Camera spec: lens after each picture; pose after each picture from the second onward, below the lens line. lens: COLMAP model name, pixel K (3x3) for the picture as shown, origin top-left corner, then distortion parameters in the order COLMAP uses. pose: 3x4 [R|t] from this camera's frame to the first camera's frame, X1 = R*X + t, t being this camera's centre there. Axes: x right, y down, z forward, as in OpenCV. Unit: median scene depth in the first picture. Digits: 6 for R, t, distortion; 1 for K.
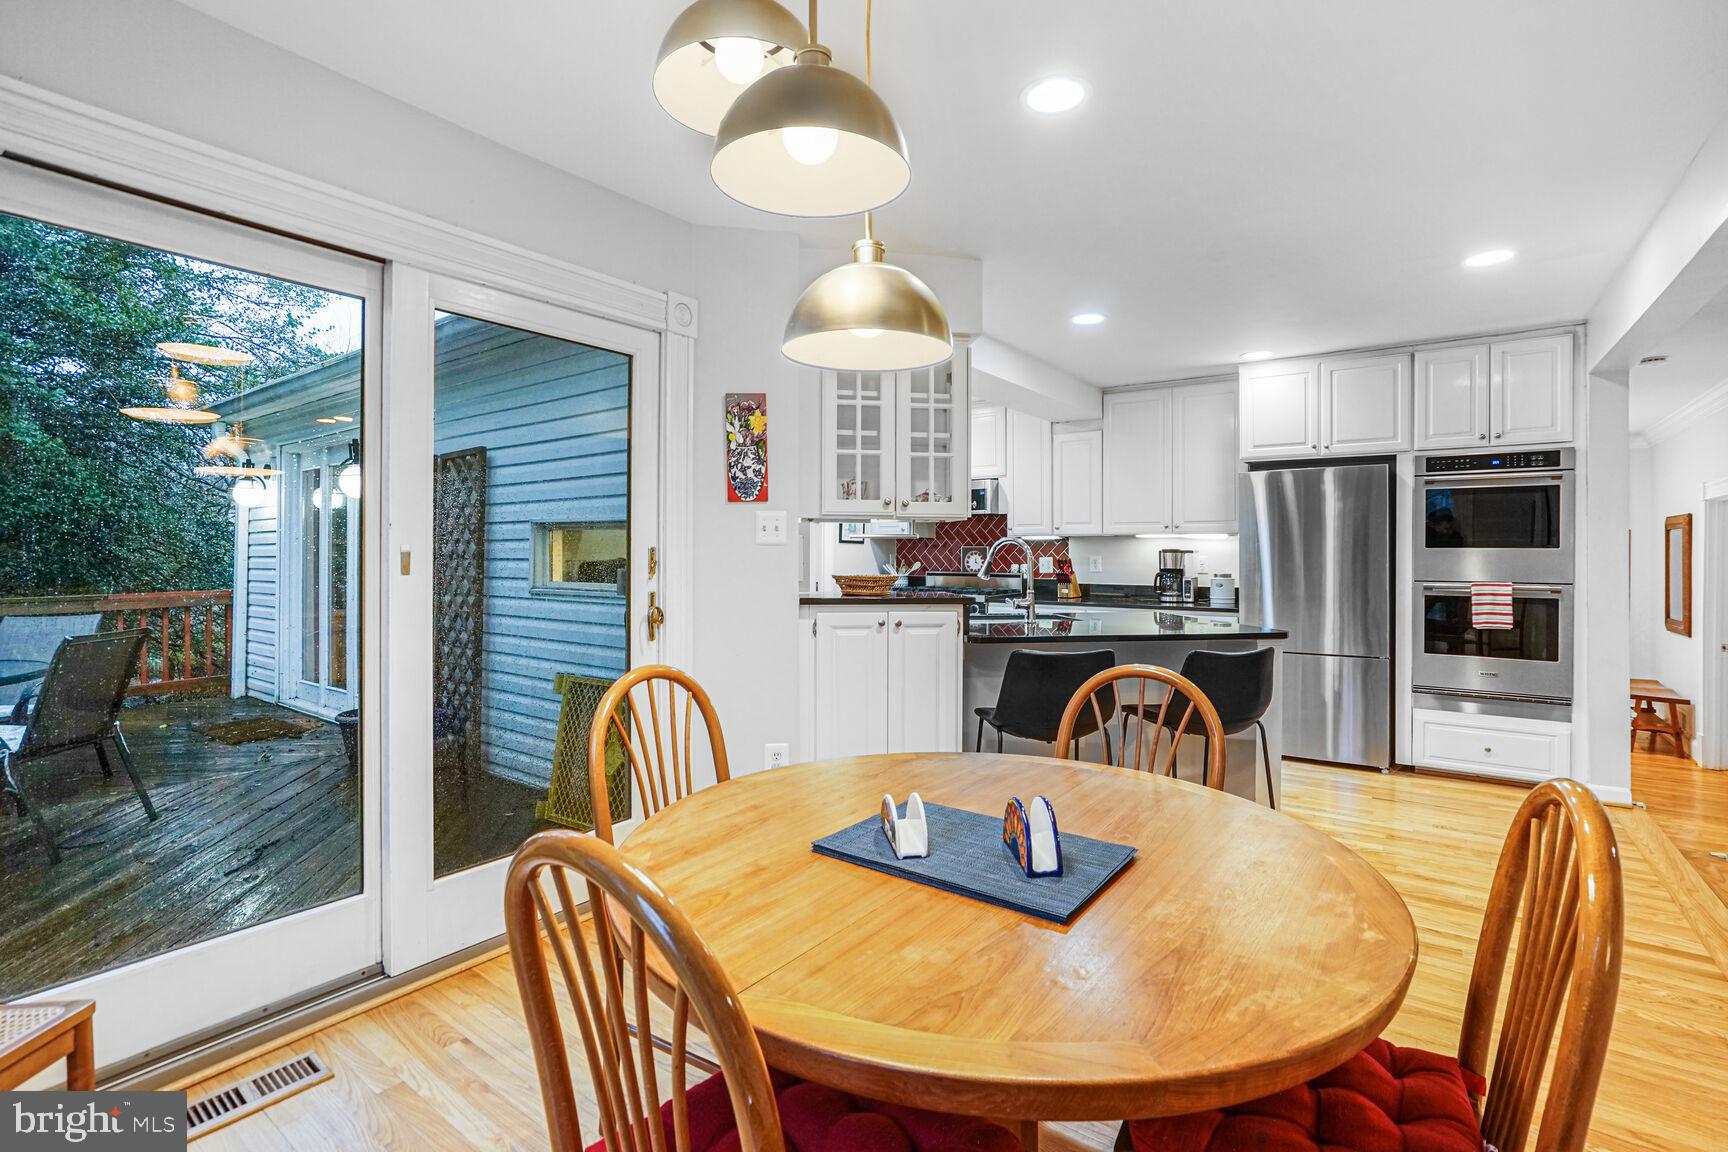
lens RADIAL K [[805.8, 0, 852.2], [0, 805.8, 552.7], [0, 0, 1]] dist [-0.036043, 0.013561]
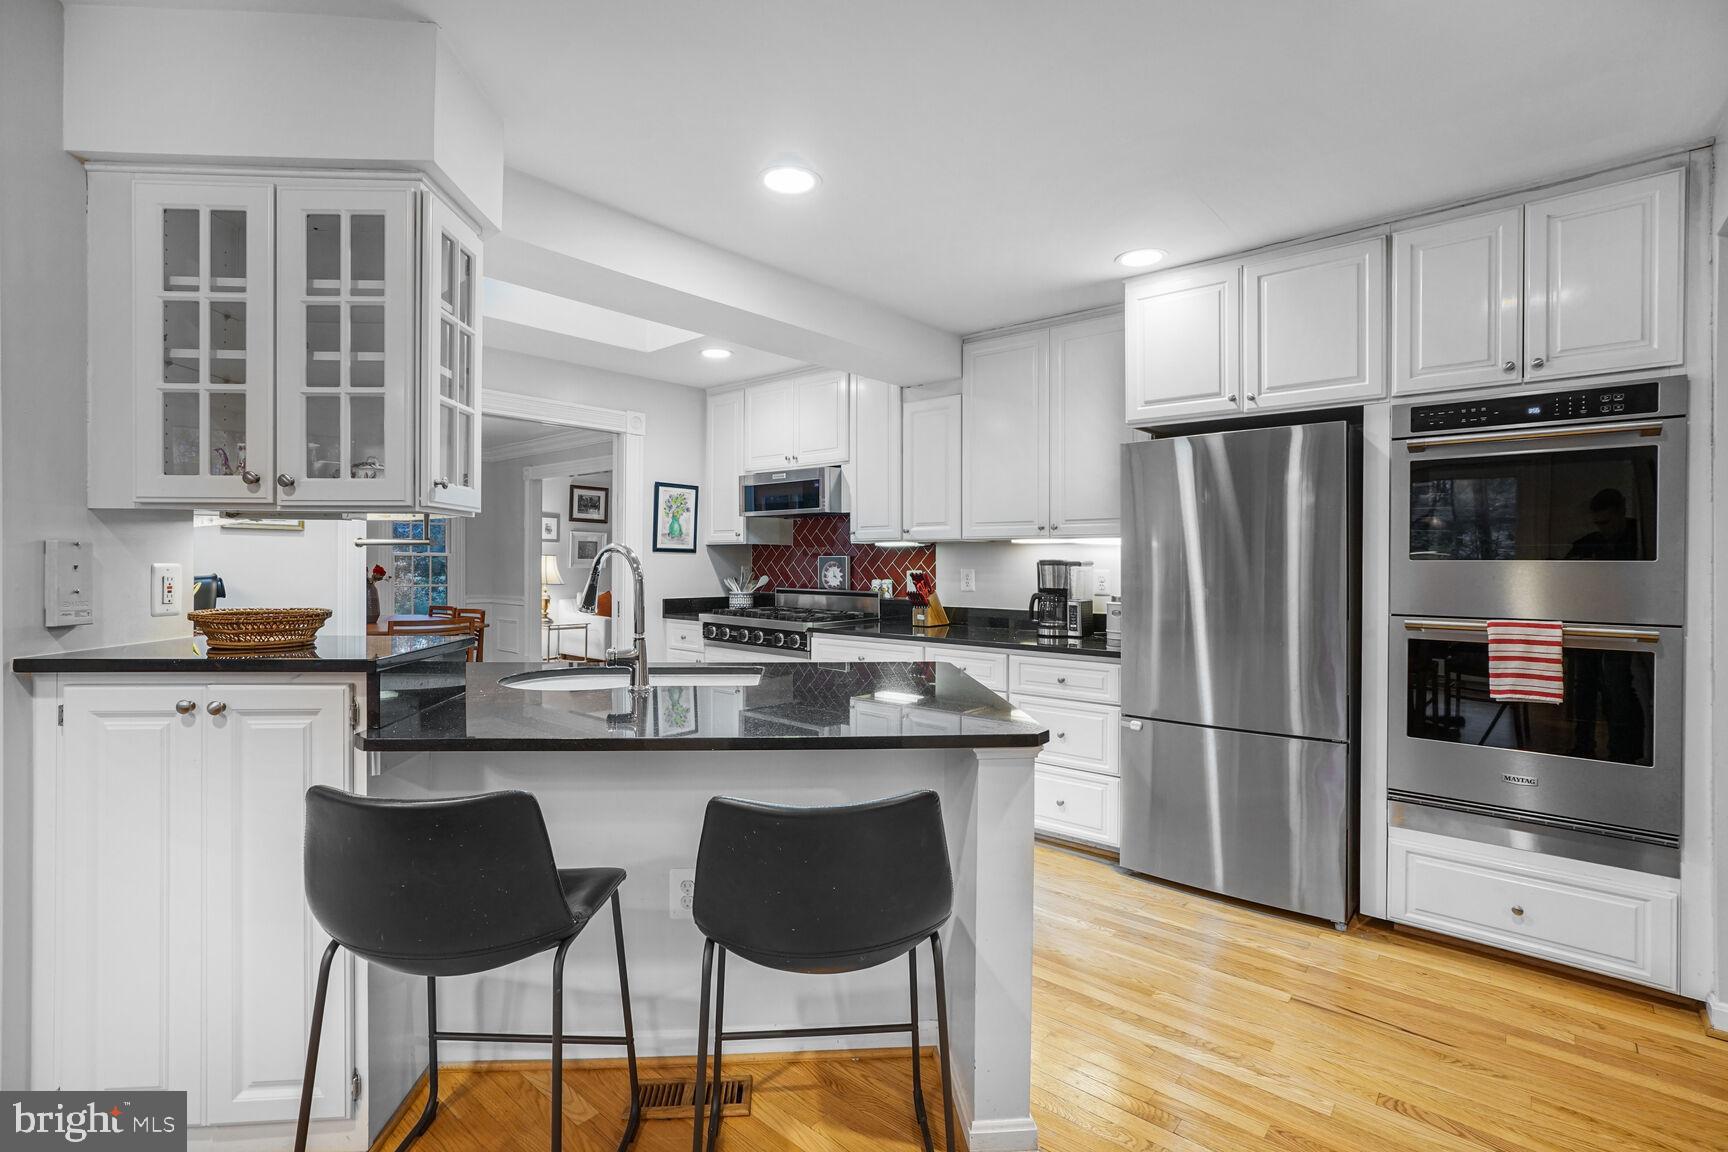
lens RADIAL K [[805.8, 0, 818.9], [0, 805.8, 562.0], [0, 0, 1]] dist [-0.036043, 0.013561]
pose [[0.994667, -0.000493, -0.103134, 0.340085], [0.000742, 0.999997, 0.002377, -0.005803], [0.103133, -0.002441, 0.994665, 0.360111]]
